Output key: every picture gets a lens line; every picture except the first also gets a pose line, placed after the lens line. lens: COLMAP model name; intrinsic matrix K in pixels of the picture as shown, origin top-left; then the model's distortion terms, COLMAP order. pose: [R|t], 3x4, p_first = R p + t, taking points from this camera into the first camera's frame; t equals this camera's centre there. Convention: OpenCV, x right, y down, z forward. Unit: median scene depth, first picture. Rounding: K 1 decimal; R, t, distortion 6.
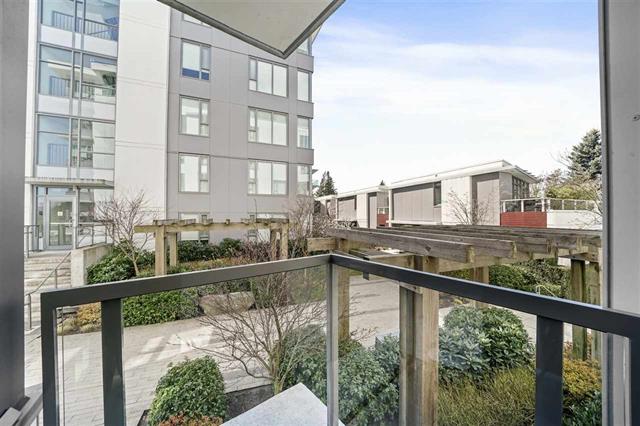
lens RADIAL K [[221.7, 0, 316.6], [0, 221.7, 213.0], [0, 0, 1]] dist [-0.021368, 0.000545]
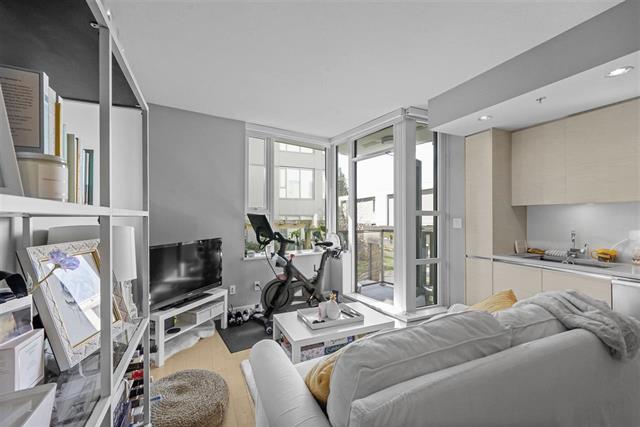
lens RADIAL K [[266.5, 0, 313.9], [0, 266.5, 214.8], [0, 0, 1]] dist [0.001211, 0.002001]
pose [[0.999575, 0.002060, -0.029067, -0.102833], [-0.001953, 0.999991, 0.003730, -0.007859], [0.029075, -0.003672, 0.999570, -0.337996]]
